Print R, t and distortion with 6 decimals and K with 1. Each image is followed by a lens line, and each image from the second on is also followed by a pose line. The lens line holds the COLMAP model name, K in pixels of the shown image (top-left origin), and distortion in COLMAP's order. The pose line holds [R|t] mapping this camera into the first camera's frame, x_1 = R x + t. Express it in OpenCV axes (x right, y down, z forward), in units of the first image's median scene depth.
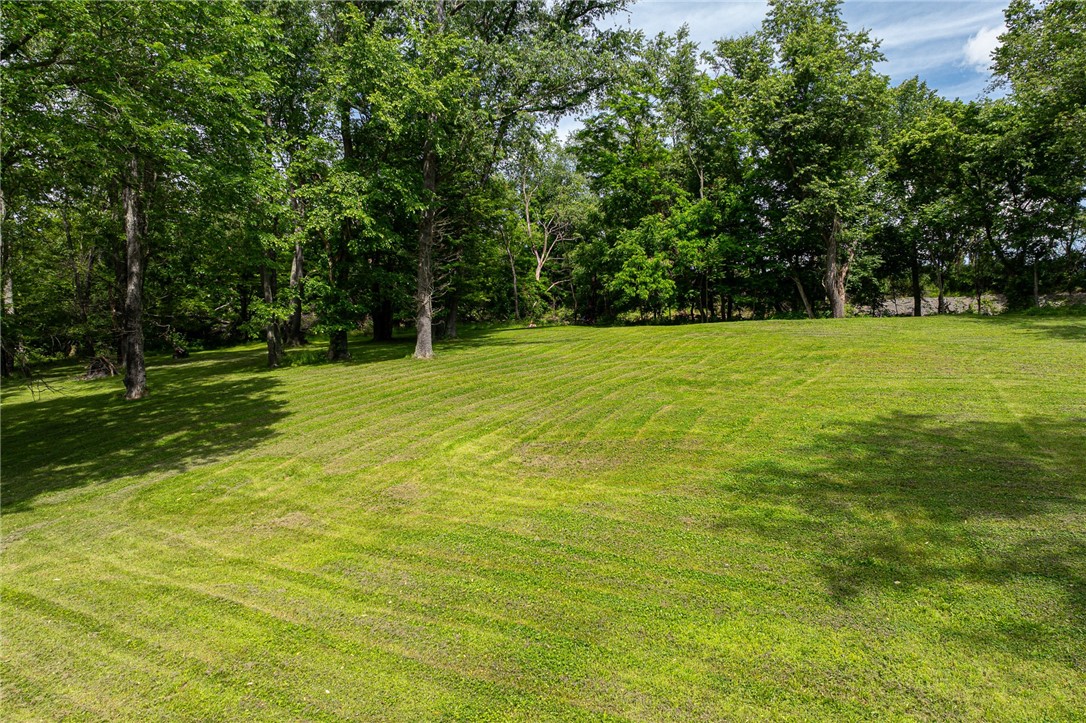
lens RADIAL K [[762.6, 0, 548.7], [0, 762.6, 360.6], [0, 0, 1]] dist [-0.038853, 0.018142]
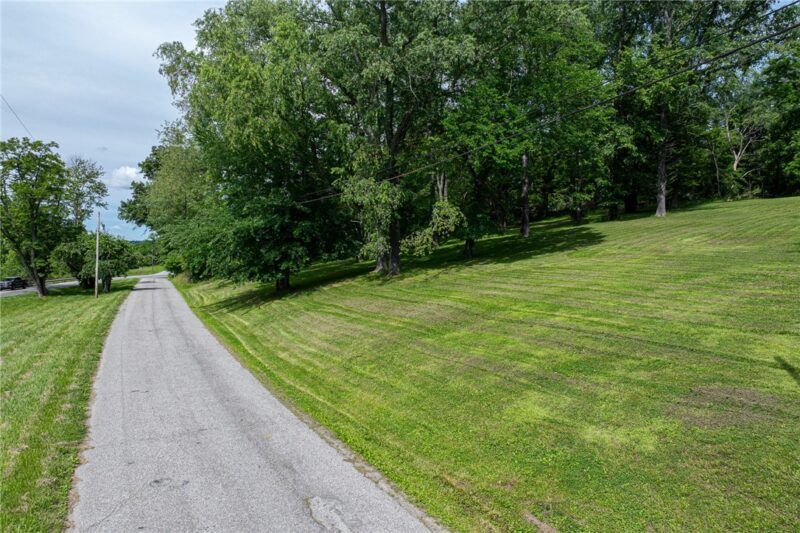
lens RADIAL K [[561.8, 0, 414.2], [0, 561.8, 270.0], [0, 0, 1]] dist [-0.038853, 0.018142]
pose [[0.852215, 0.011471, -0.523065, 0.028848], [0.016236, 0.998698, 0.048355, 0.036209], [0.522939, -0.049702, 0.850920, -0.358125]]
